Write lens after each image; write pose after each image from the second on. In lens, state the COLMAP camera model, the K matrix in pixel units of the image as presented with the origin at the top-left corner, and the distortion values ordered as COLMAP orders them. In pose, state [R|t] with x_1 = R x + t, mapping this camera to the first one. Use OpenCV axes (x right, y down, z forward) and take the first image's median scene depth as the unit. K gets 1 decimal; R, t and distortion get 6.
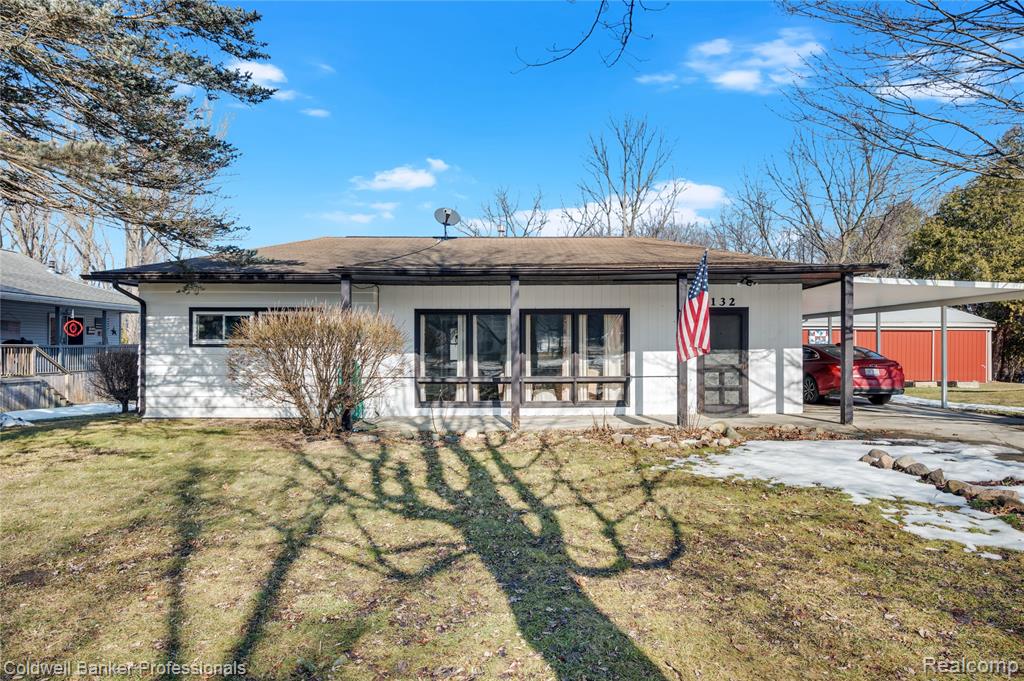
lens RADIAL K [[584.8, 0, 512.0], [0, 584.8, 340.5], [0, 0, 1]] dist [-0.015079, 0.000881]
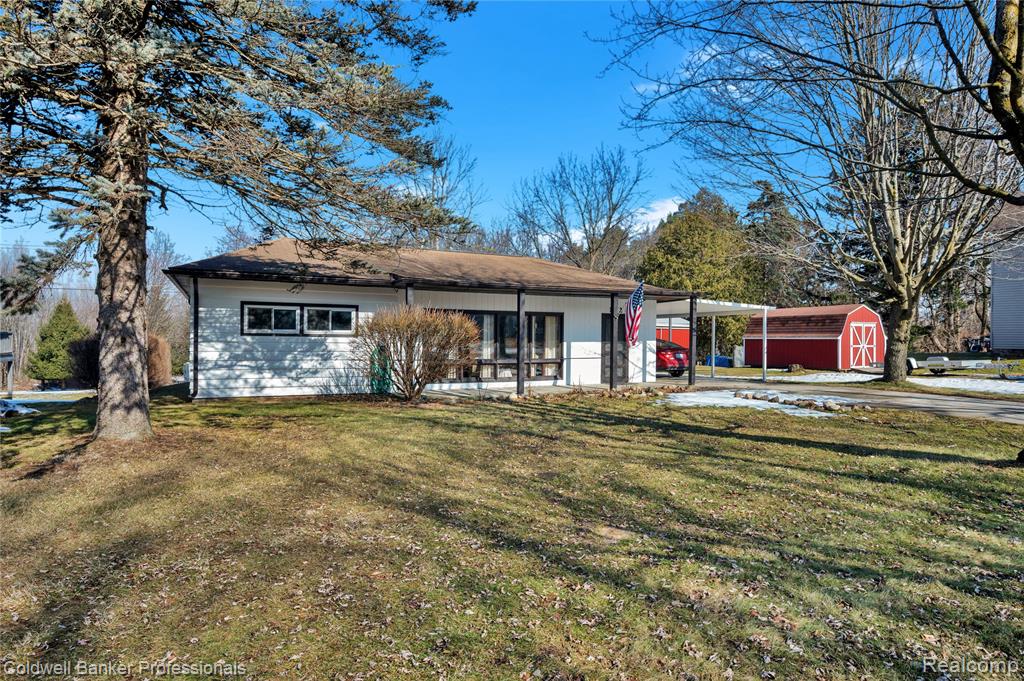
lens RADIAL K [[584.8, 0, 512.0], [0, 584.8, 340.5], [0, 0, 1]] dist [-0.015079, 0.000881]
pose [[0.897469, 0.007879, 0.441007, -0.579973], [-0.013323, 0.999868, 0.009249, 0.003351], [-0.440876, -0.014176, 0.897456, -0.270782]]
